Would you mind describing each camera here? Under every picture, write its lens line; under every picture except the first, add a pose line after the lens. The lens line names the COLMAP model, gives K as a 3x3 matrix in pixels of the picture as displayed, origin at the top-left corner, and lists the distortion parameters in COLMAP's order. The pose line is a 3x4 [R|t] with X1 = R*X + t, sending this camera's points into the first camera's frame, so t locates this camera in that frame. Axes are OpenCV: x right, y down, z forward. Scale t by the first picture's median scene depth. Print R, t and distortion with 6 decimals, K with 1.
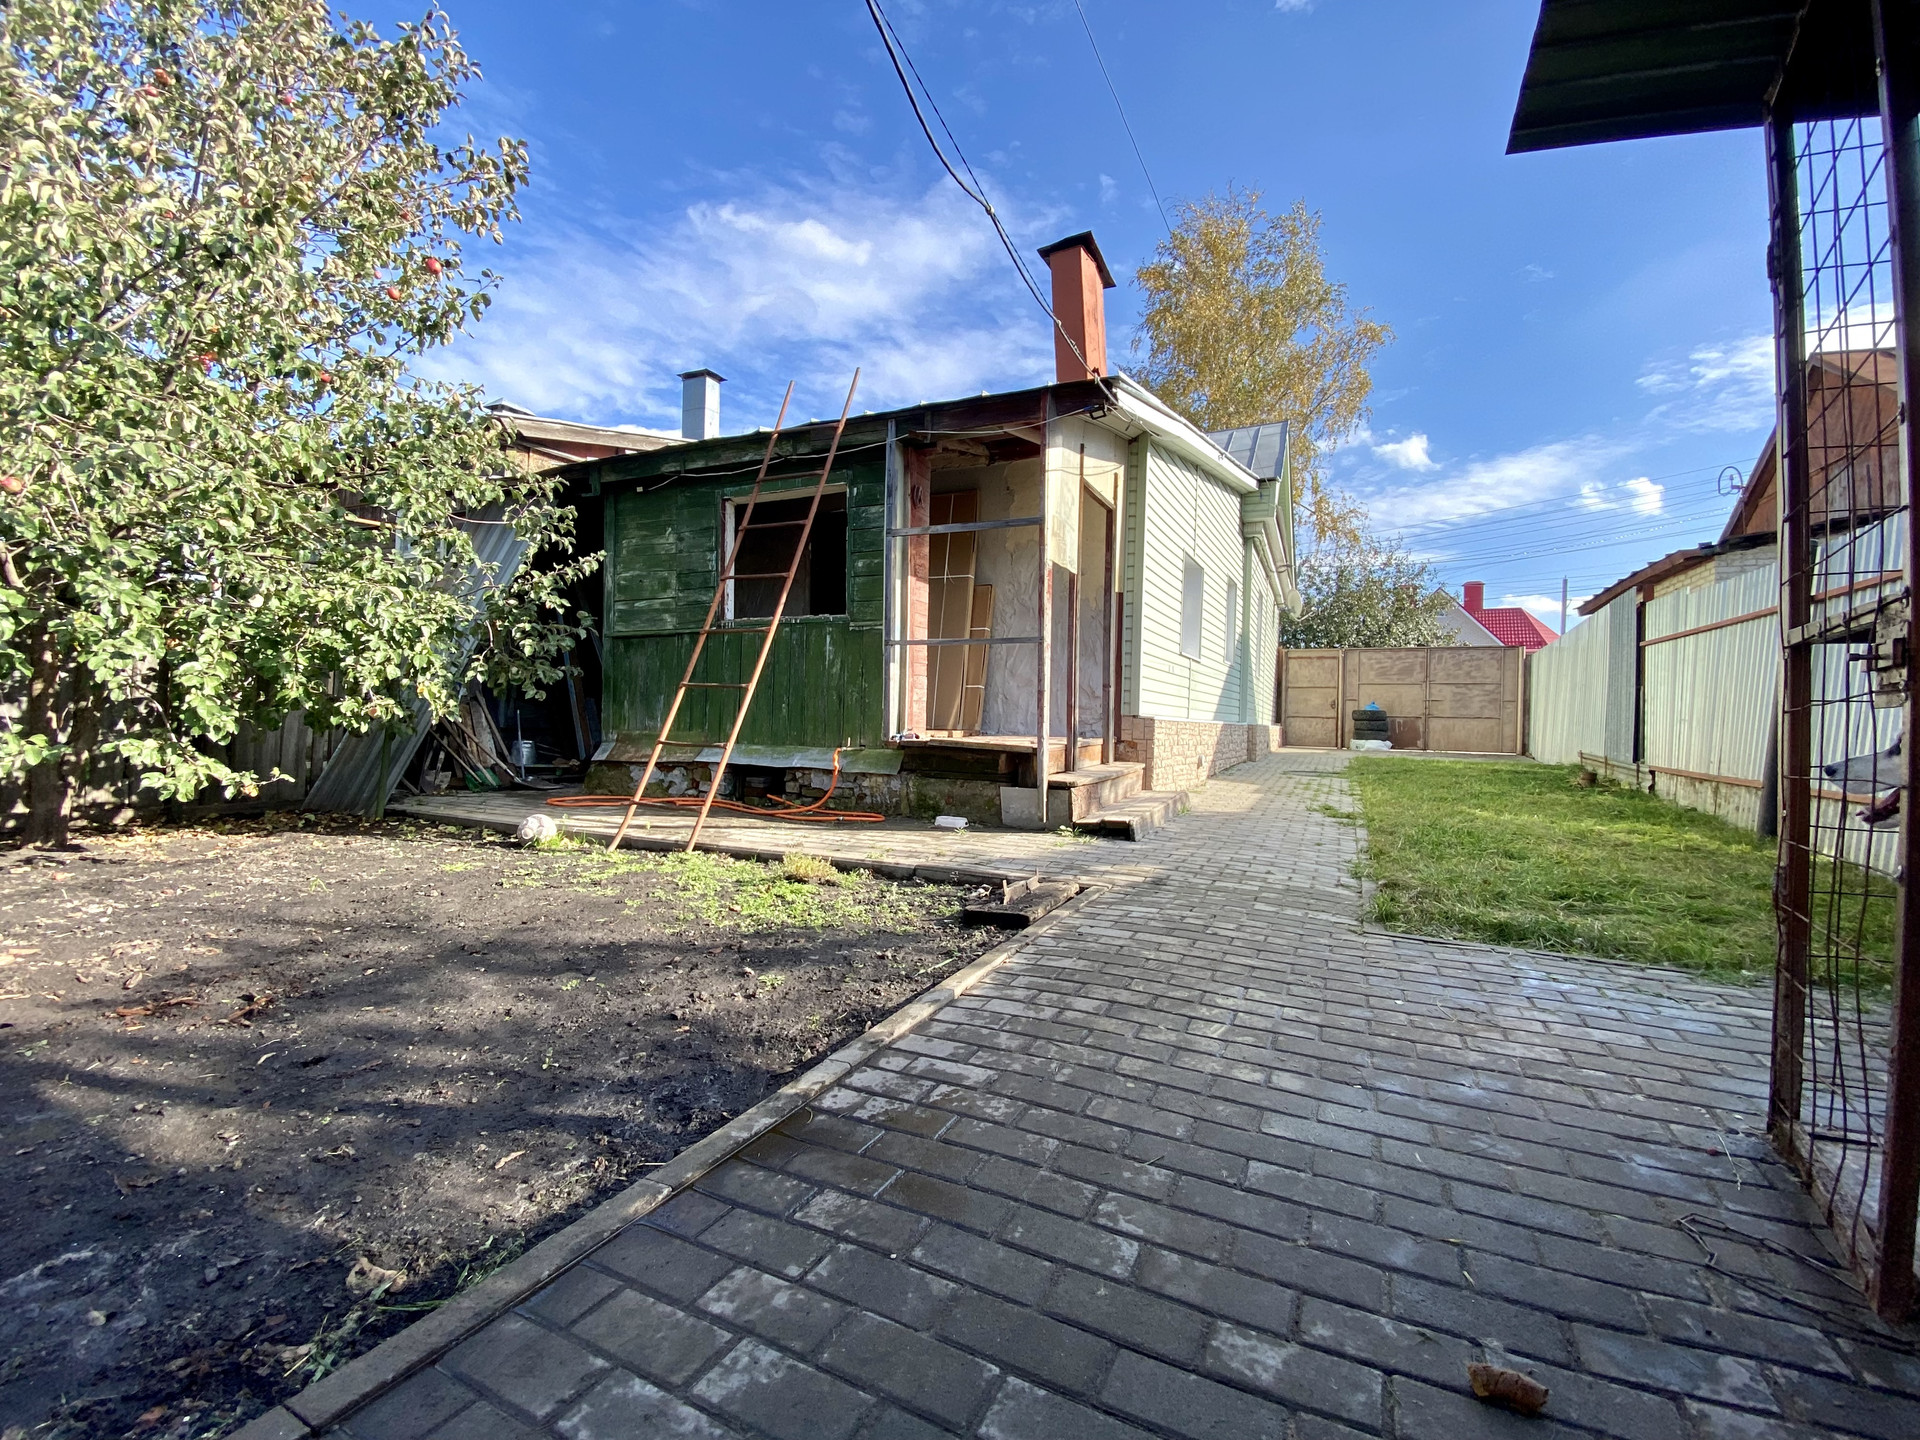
lens RADIAL K [[779.4, 0, 968.4], [0, 779.4, 718.4], [0, 0, 1]] dist [0.060643, -0.046418]
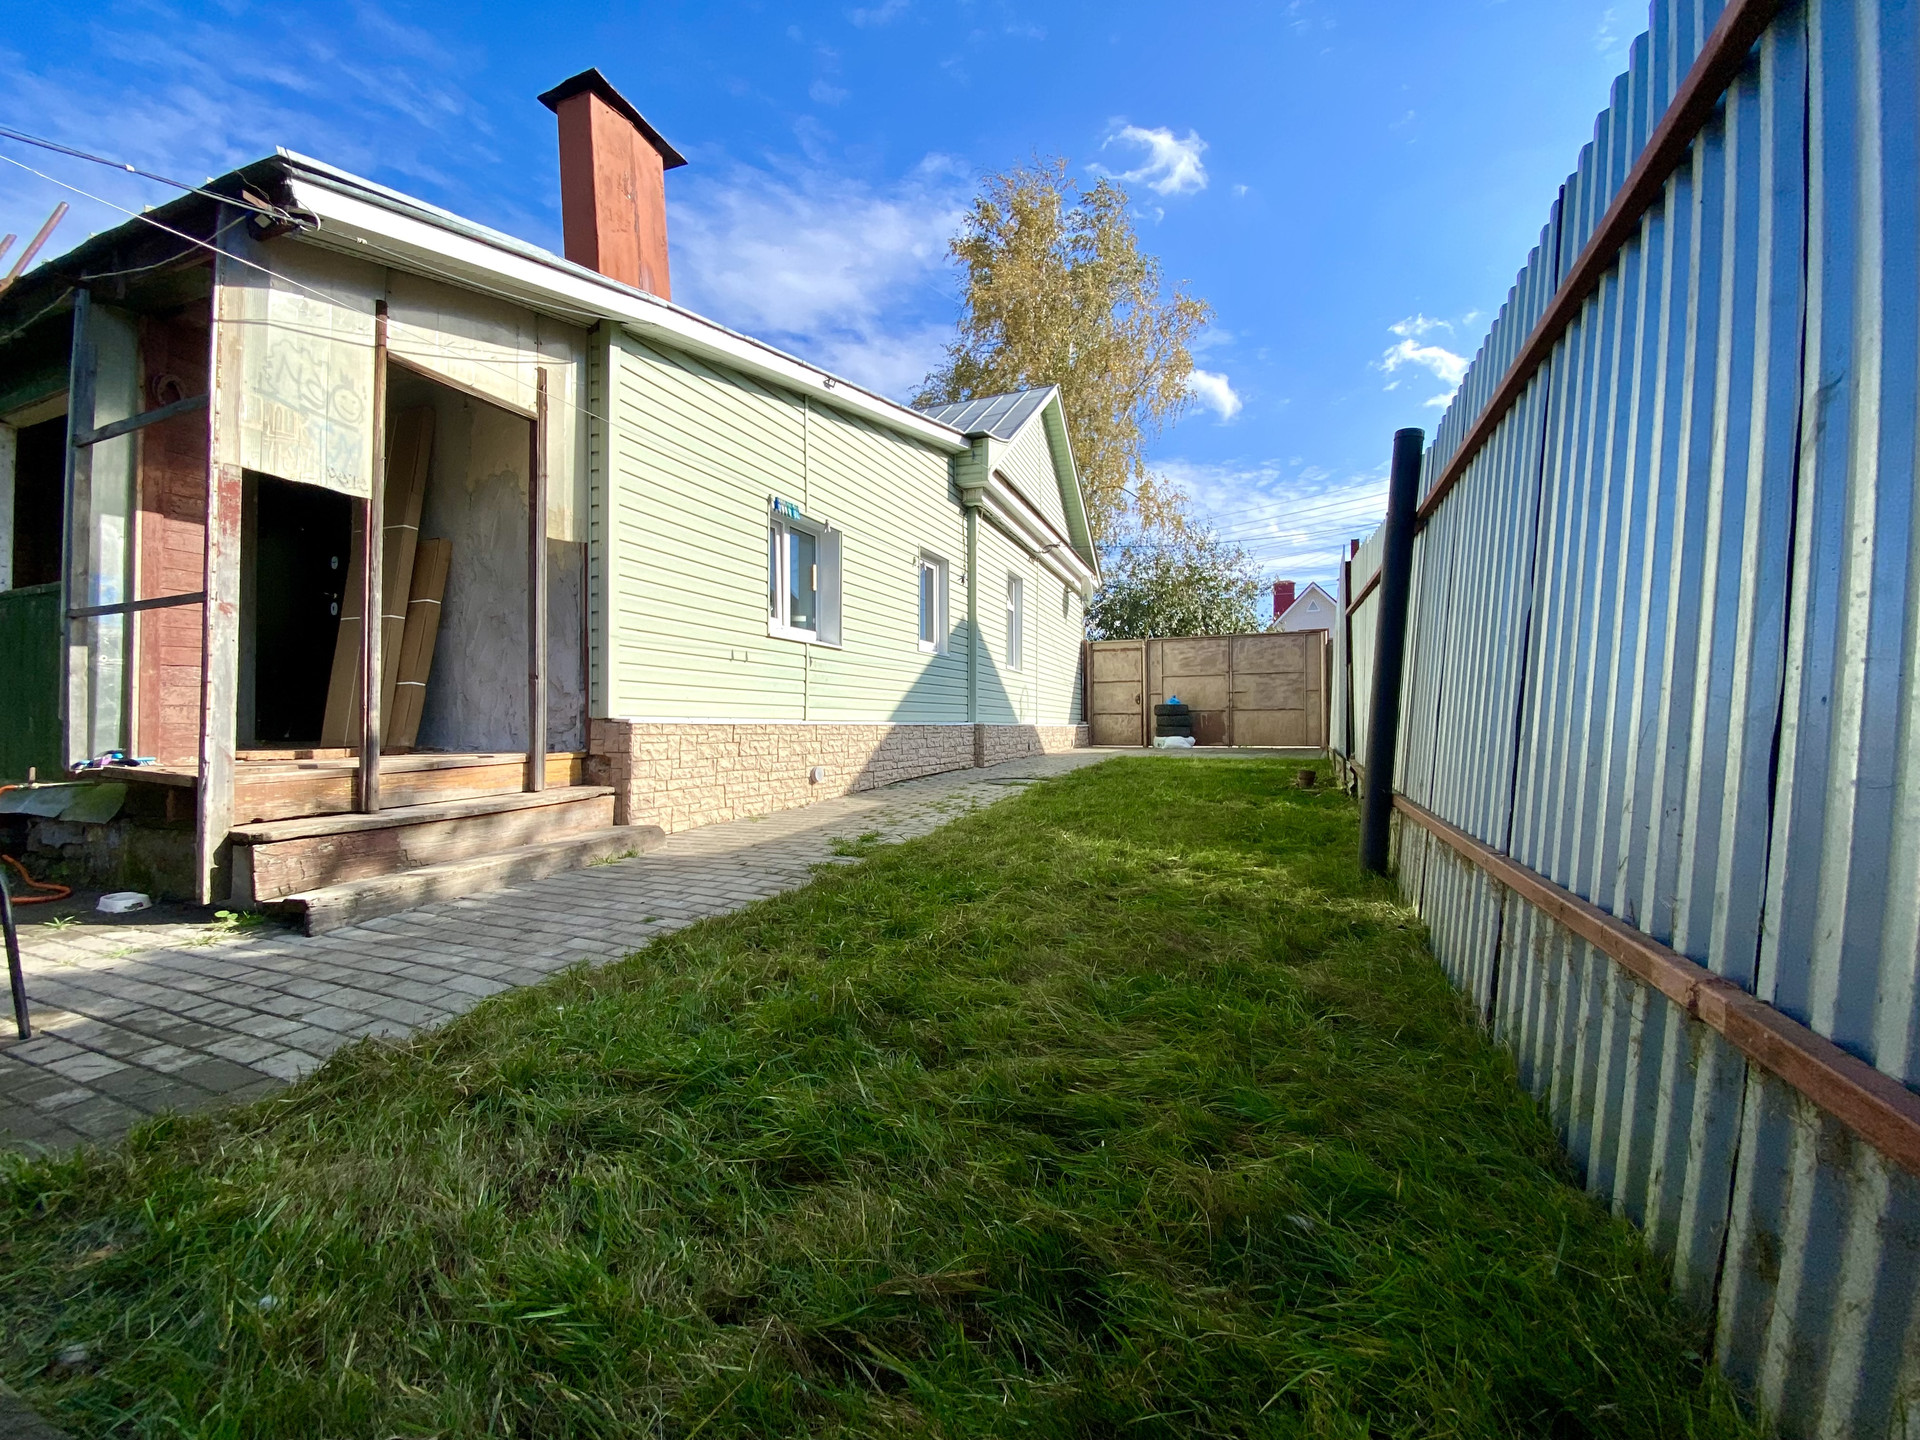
lens RADIAL K [[779.4, 0, 968.4], [0, 779.4, 718.4], [0, 0, 1]] dist [0.060643, -0.046418]
pose [[0.995831, -0.026666, 0.087238, 0.289167], [0.027089, 0.999626, -0.003662, 0.004481], [-0.087107, 0.006010, 0.996181, 0.160610]]
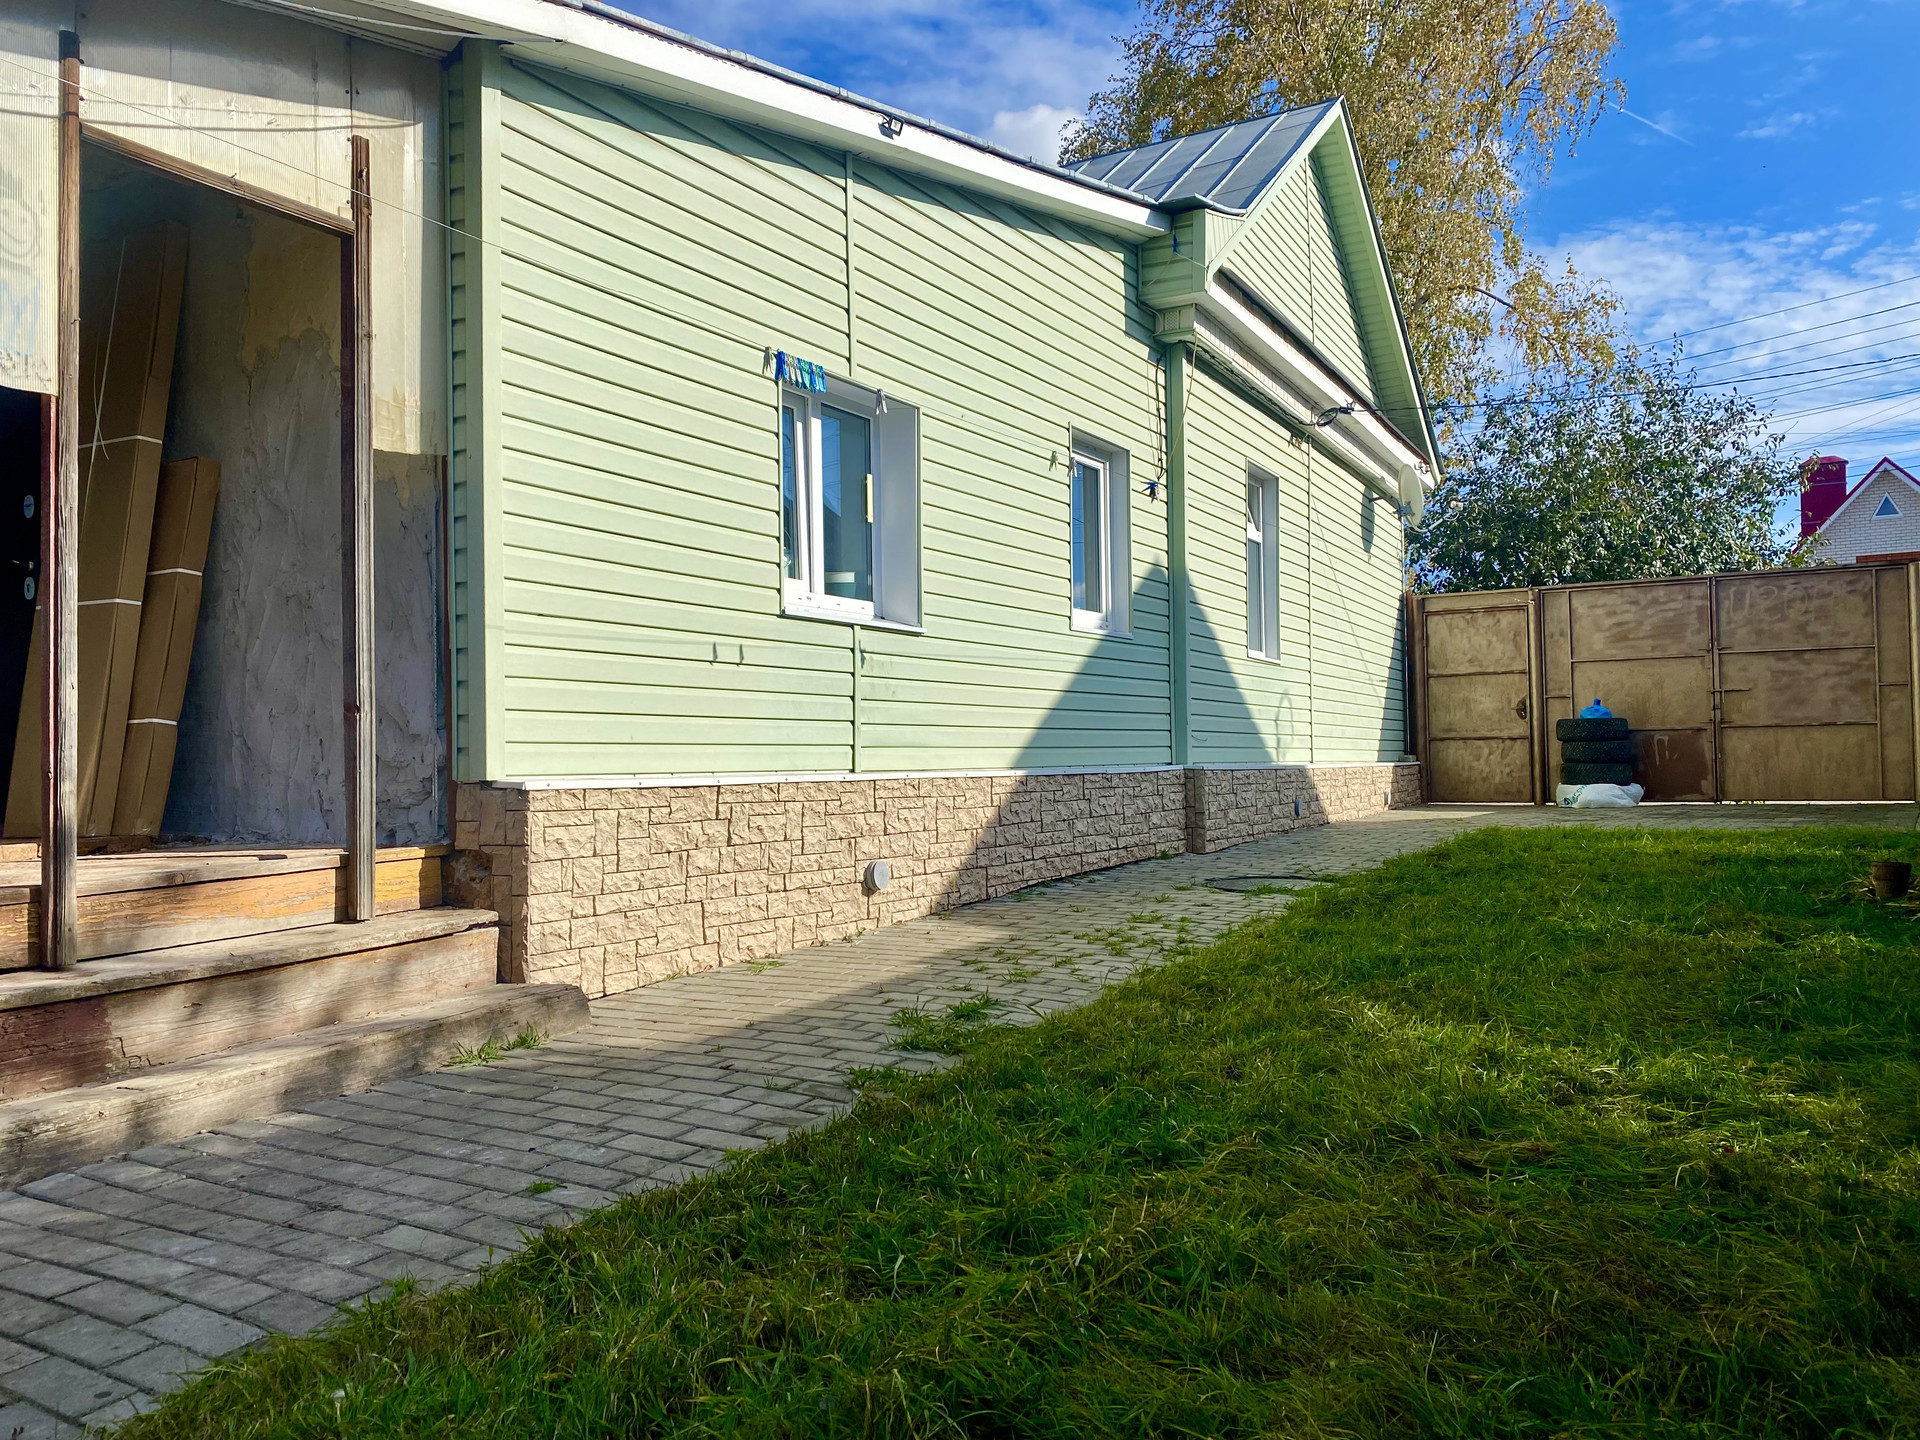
lens RADIAL K [[1476.0, 0, 994.0], [0, 1476.0, 720.4], [0, 0, 1]] dist [0.026360, -0.006568]
pose [[0.998206, -0.043432, -0.041219, 0.298928], [0.042501, 0.998827, -0.023187, -0.006106], [0.042177, 0.021393, 0.998881, 0.187968]]
